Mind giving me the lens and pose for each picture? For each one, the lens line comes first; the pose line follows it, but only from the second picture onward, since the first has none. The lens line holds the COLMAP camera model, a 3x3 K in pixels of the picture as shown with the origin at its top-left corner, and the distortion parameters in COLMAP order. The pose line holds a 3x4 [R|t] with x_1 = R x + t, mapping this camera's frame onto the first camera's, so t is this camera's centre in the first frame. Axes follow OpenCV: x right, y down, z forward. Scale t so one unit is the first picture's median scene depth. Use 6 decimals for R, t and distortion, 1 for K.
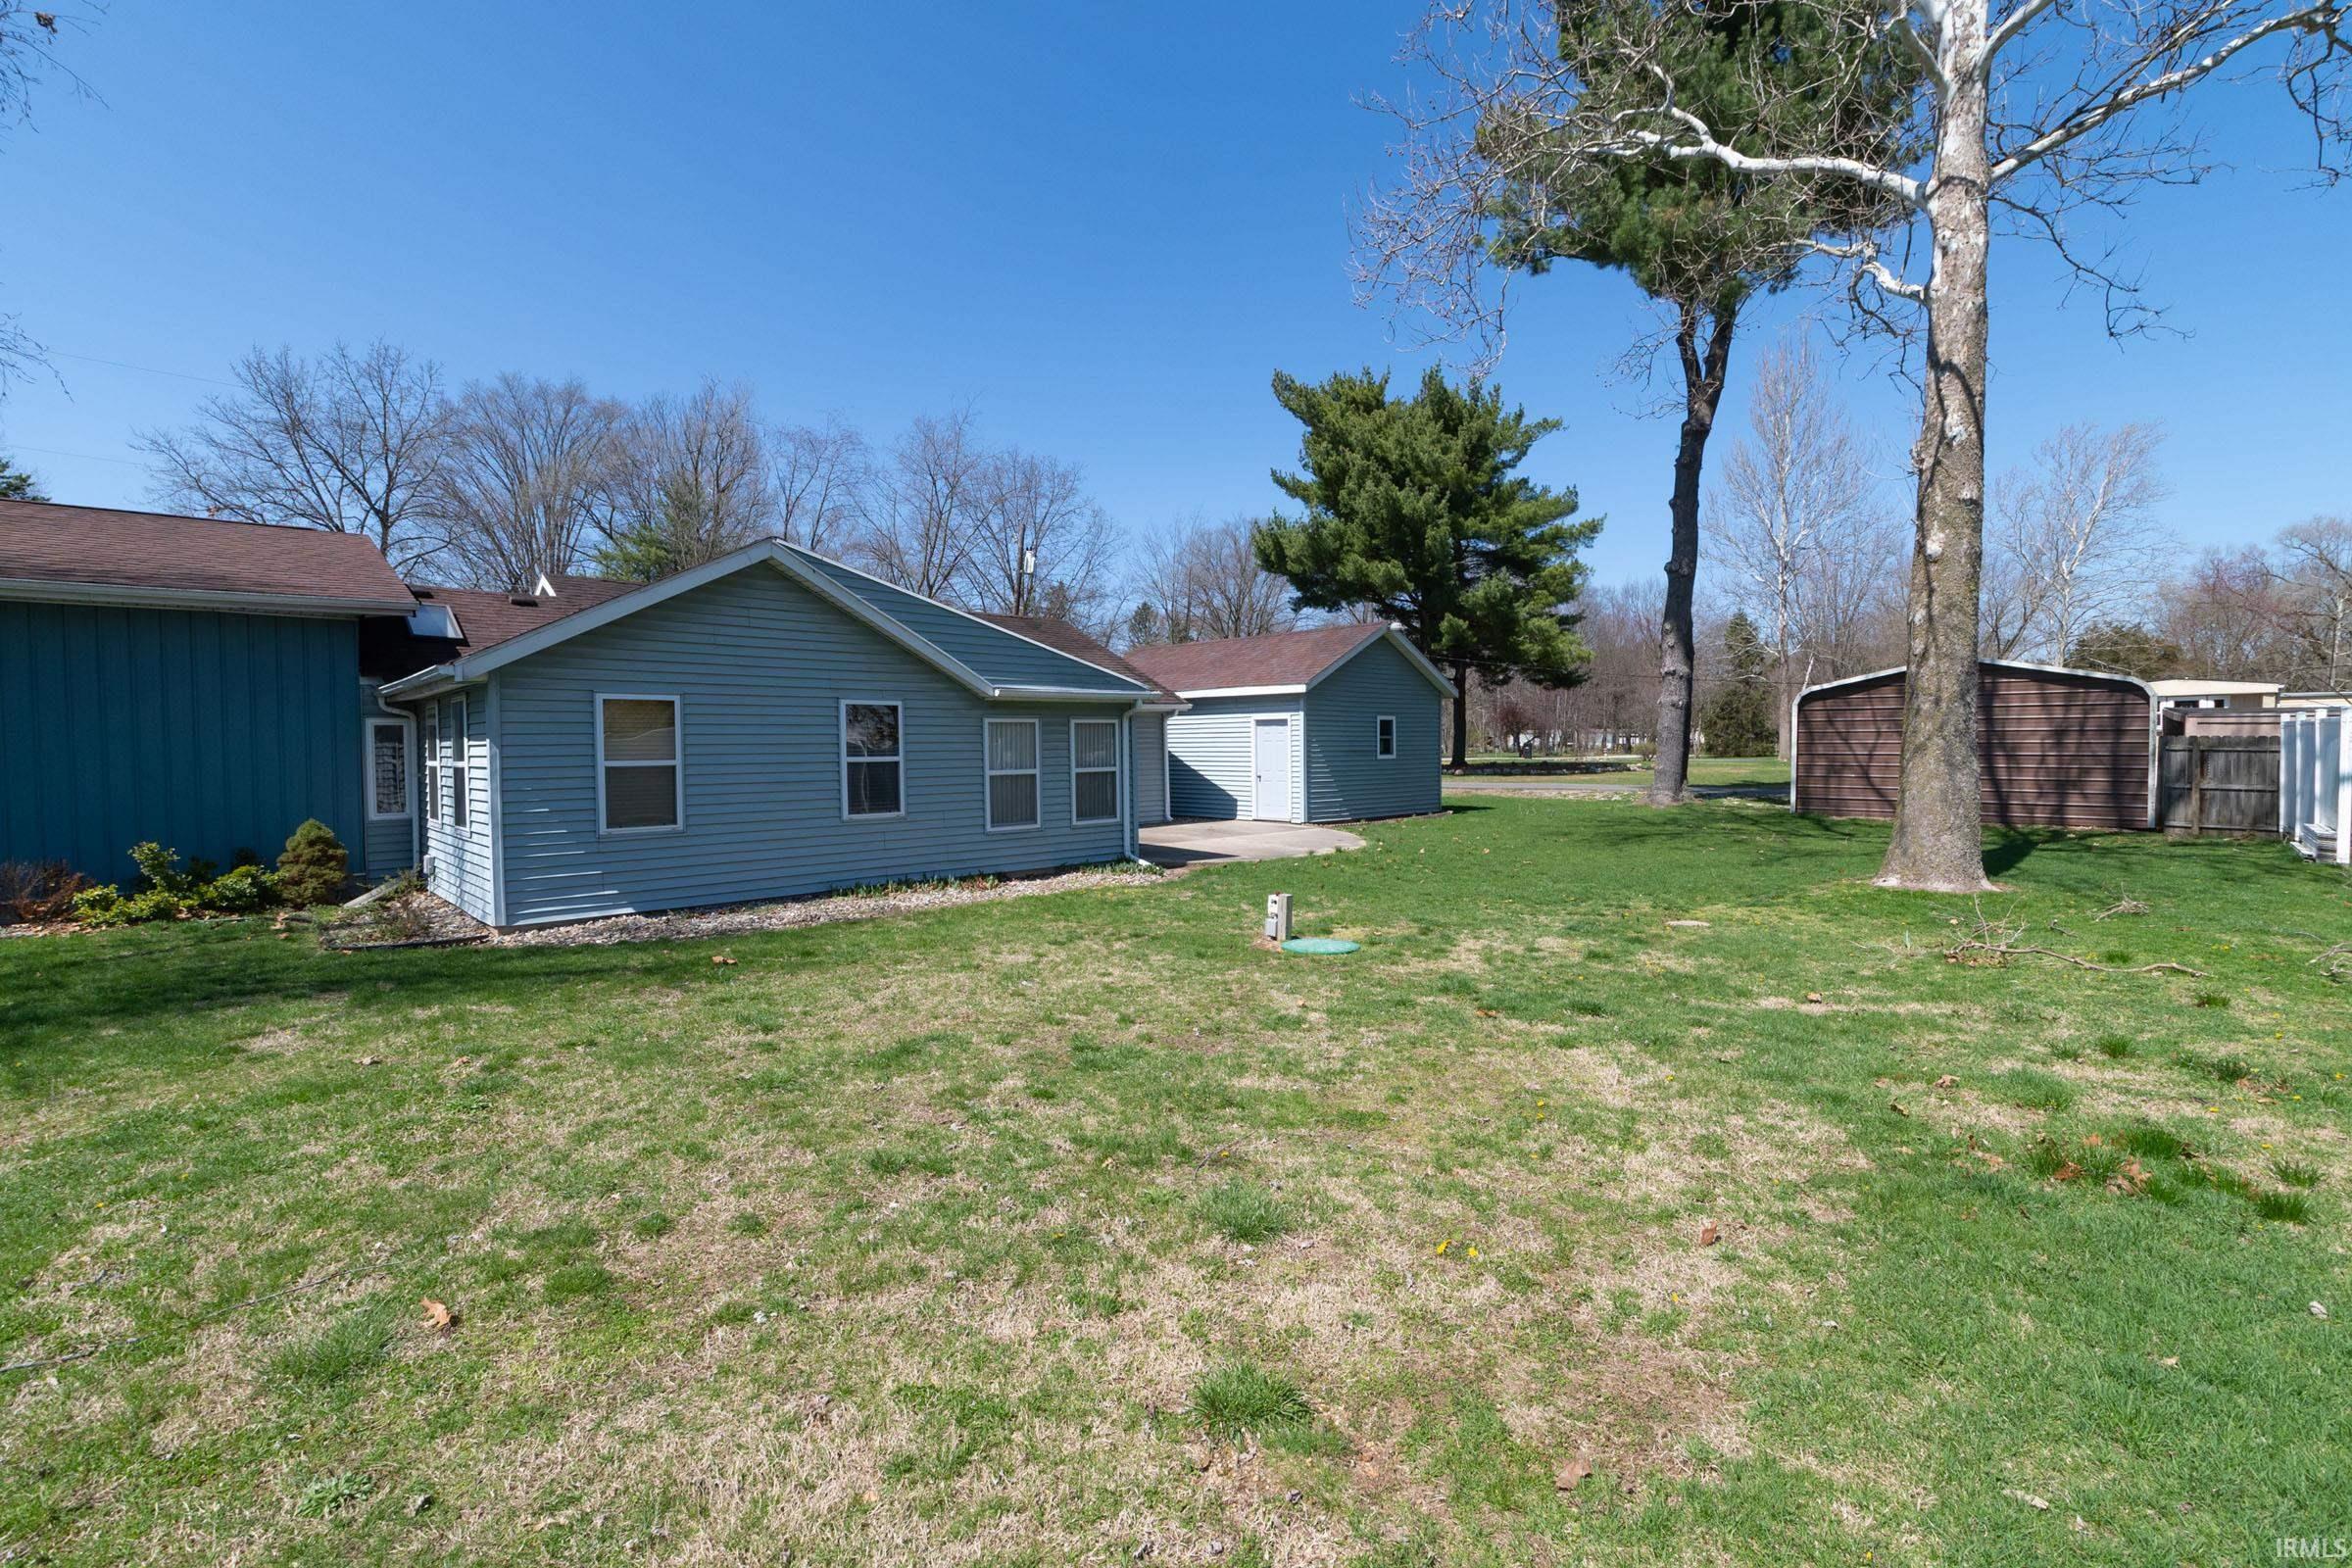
lens RADIAL K [[1041.6, 0, 1176.0], [0, 1041.6, 784.0], [0, 0, 1]] dist [-0.003193, -0.000283]
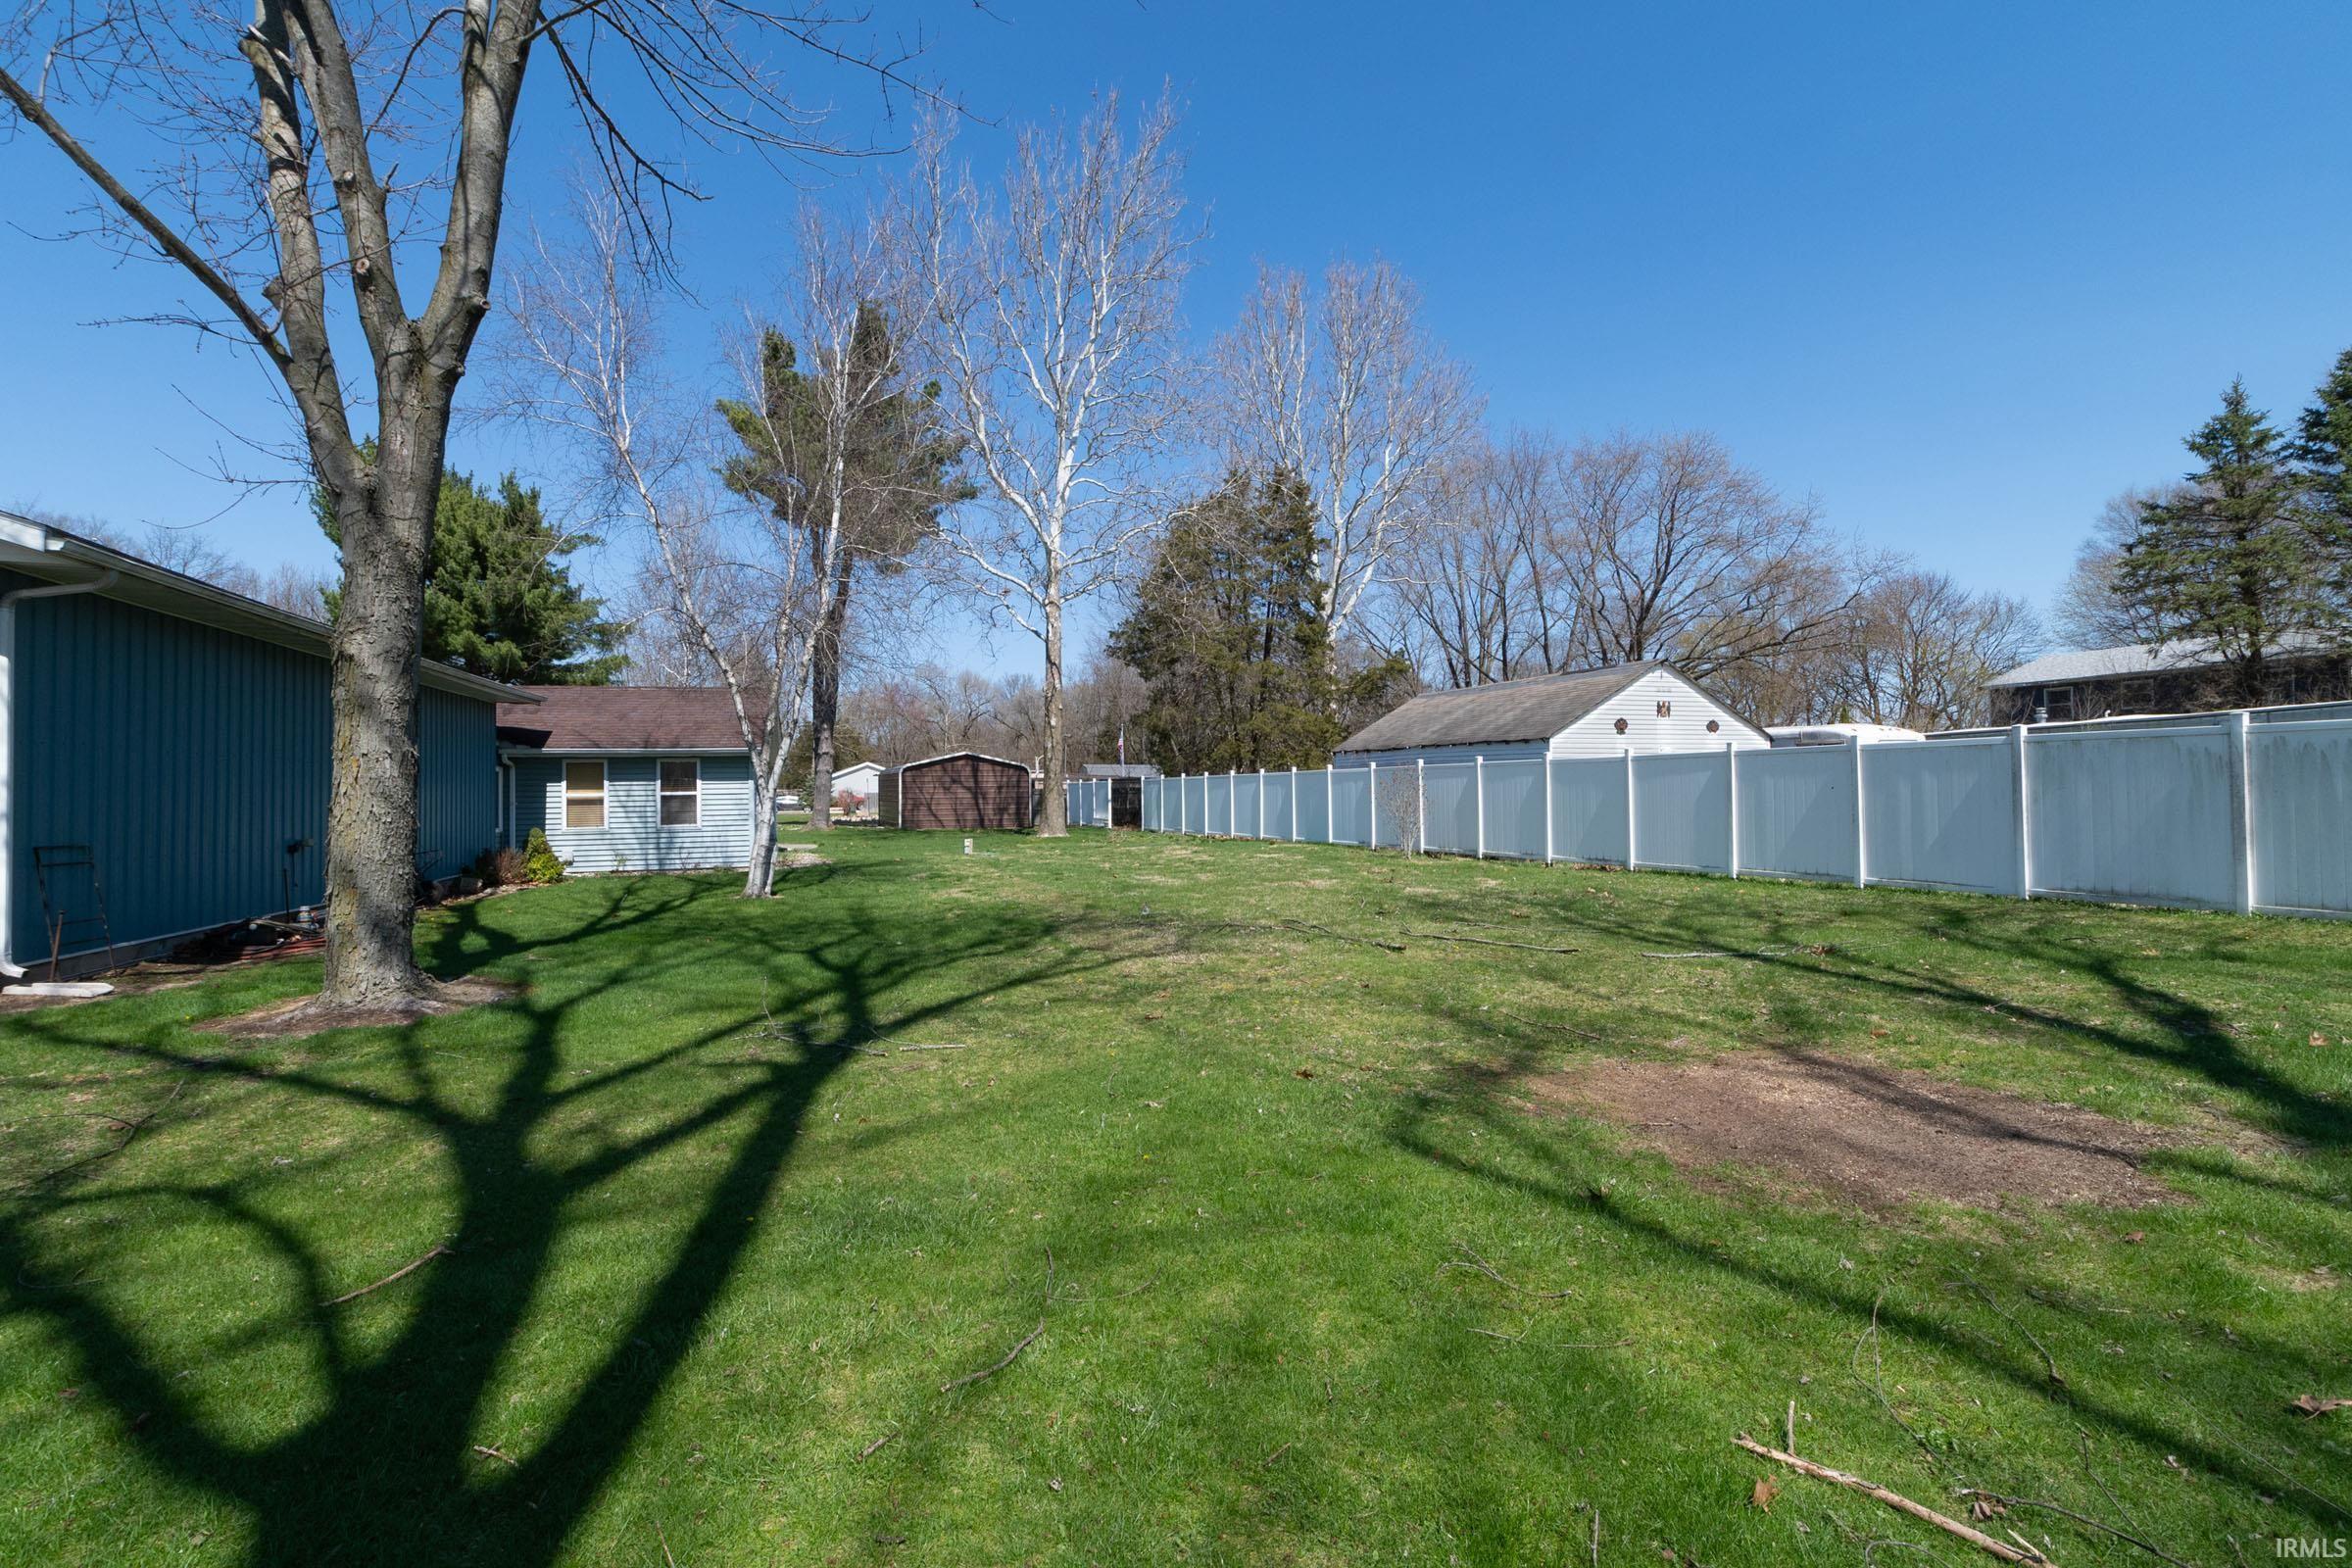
lens RADIAL K [[1041.6, 0, 1176.0], [0, 1041.6, 784.0], [0, 0, 1]] dist [-0.003193, -0.000283]
pose [[0.445158, 0.009327, 0.895403, -1.373424], [0.043840, 0.998520, -0.032197, 0.045633], [-0.894378, 0.053587, 0.444090, -0.485104]]
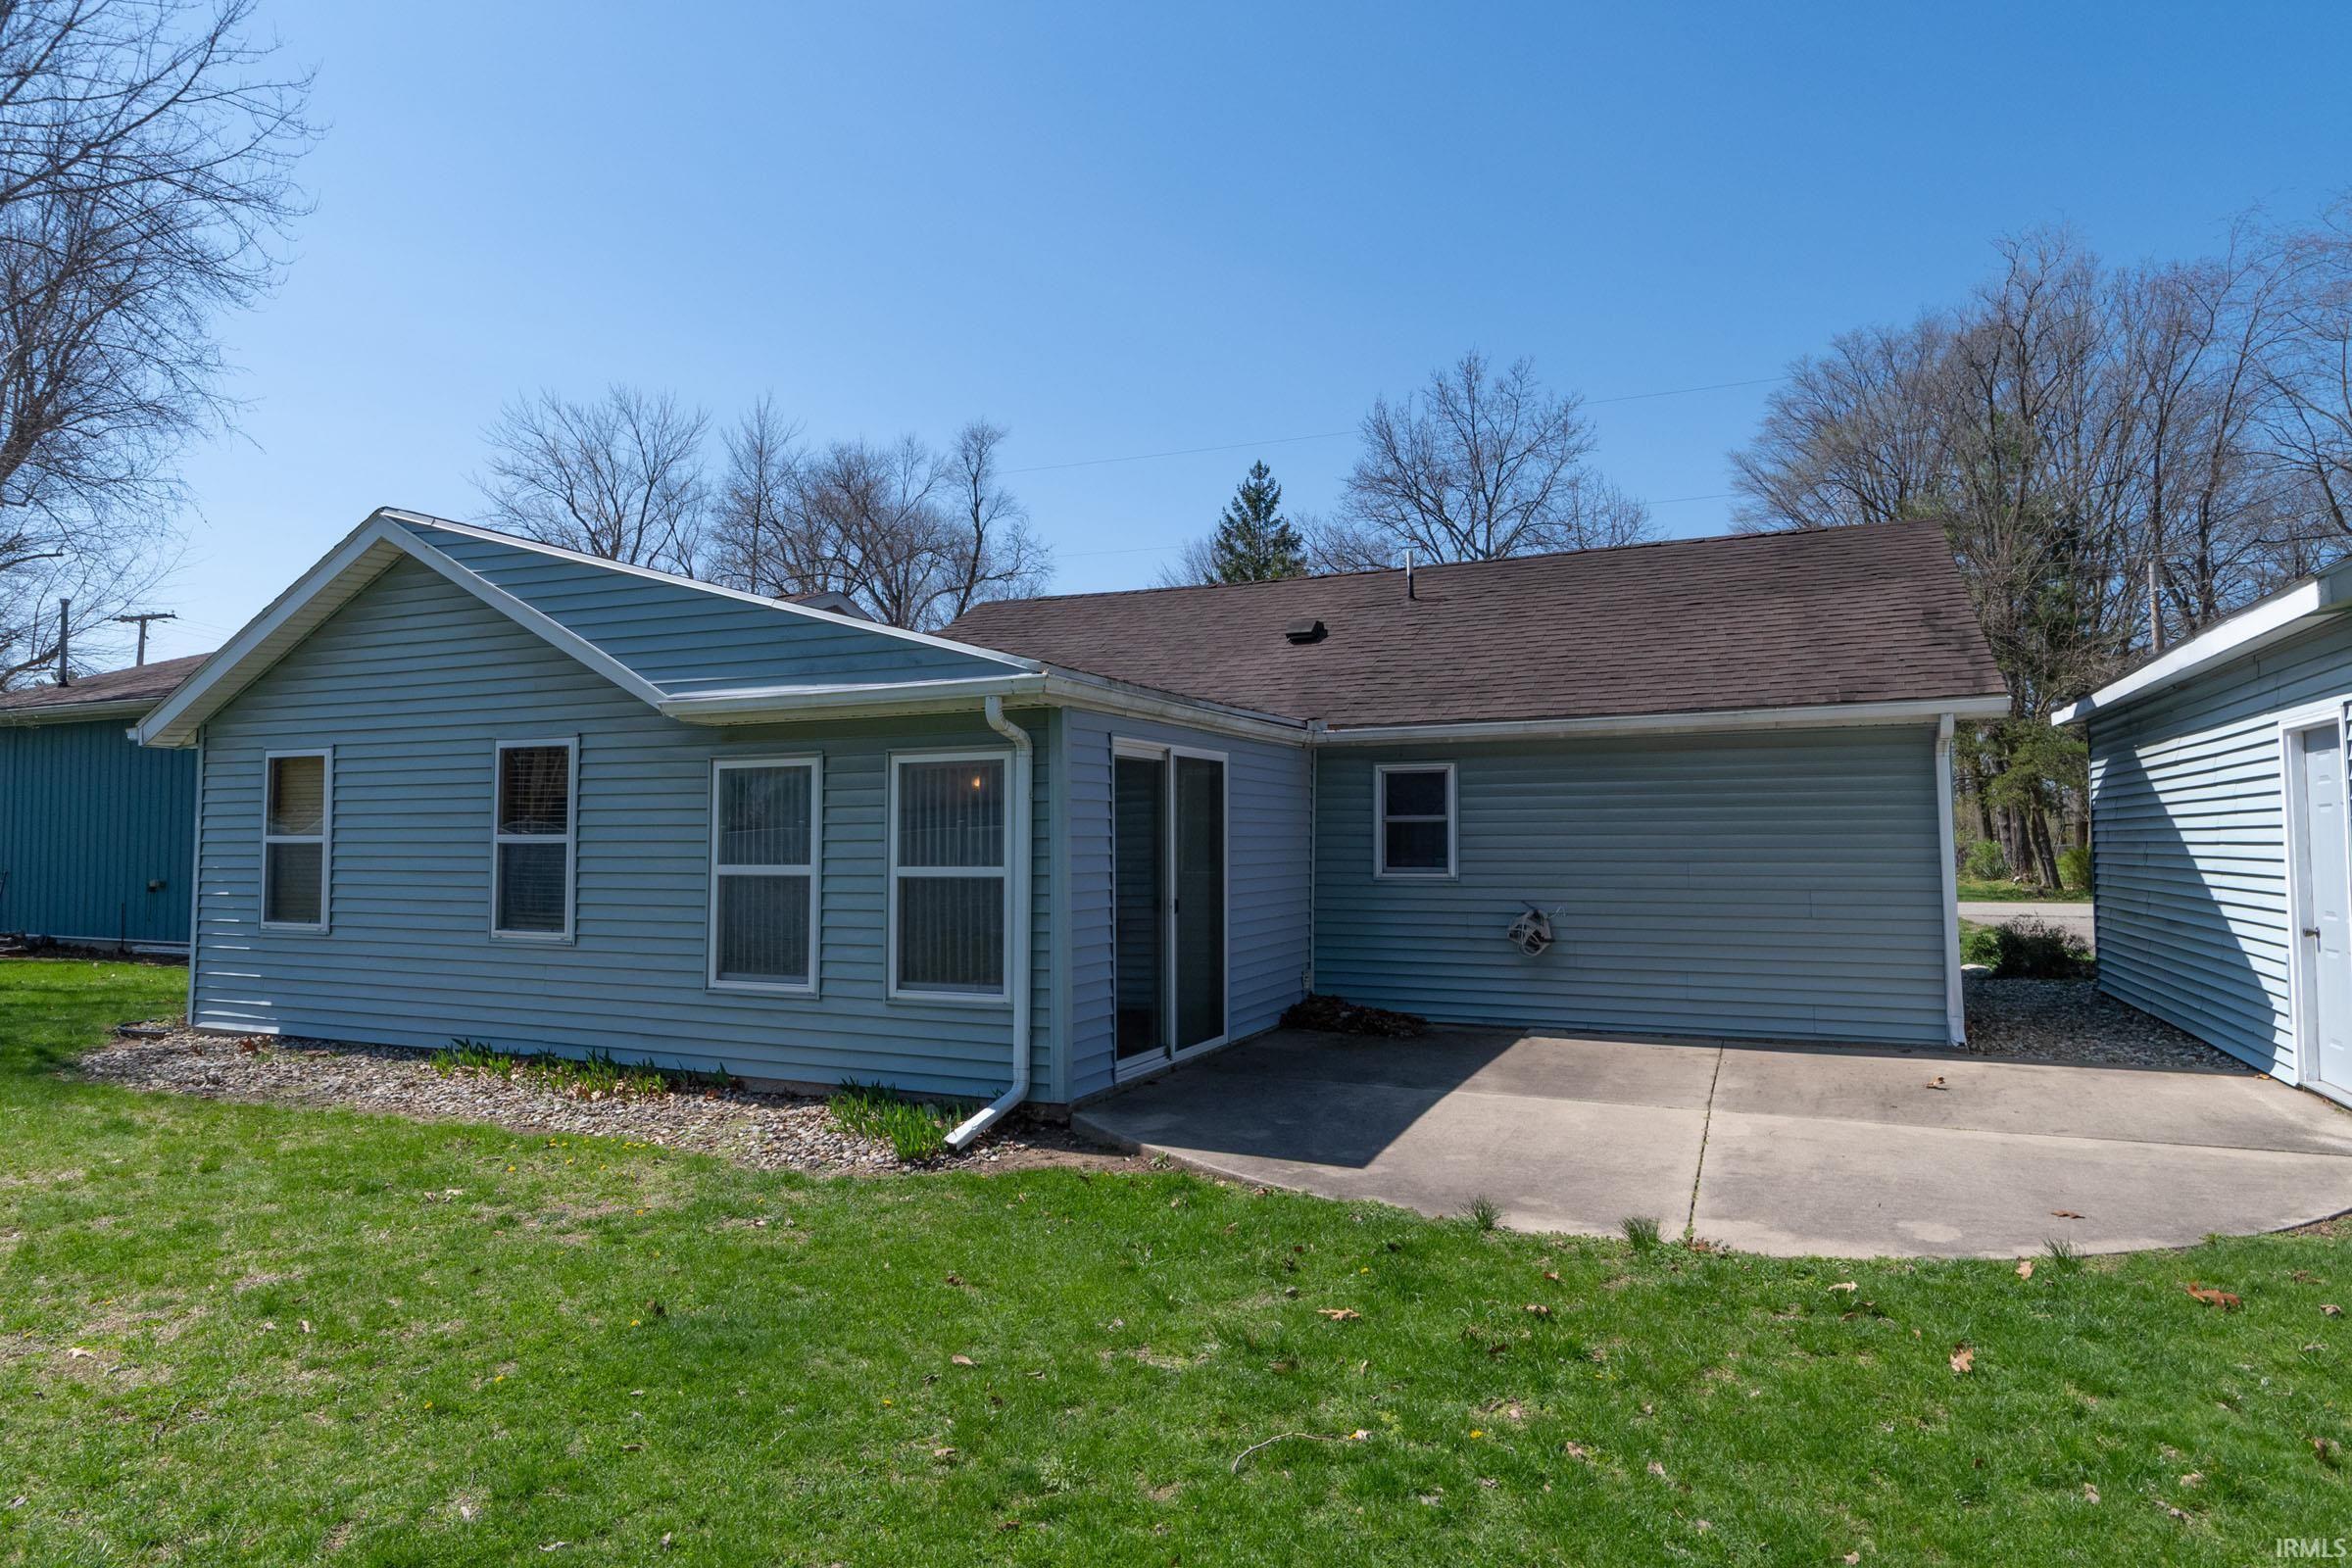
lens RADIAL K [[1414.7, 0, 1164.8], [0, 1414.7, 781.7], [0, 0, 1]] dist [0.004100, -0.025807]
pose [[0.364978, -0.031631, -0.930479, 0.382867], [-0.038967, 0.998028, -0.049212, -0.020012], [0.930200, 0.054219, 0.363025, 0.681672]]
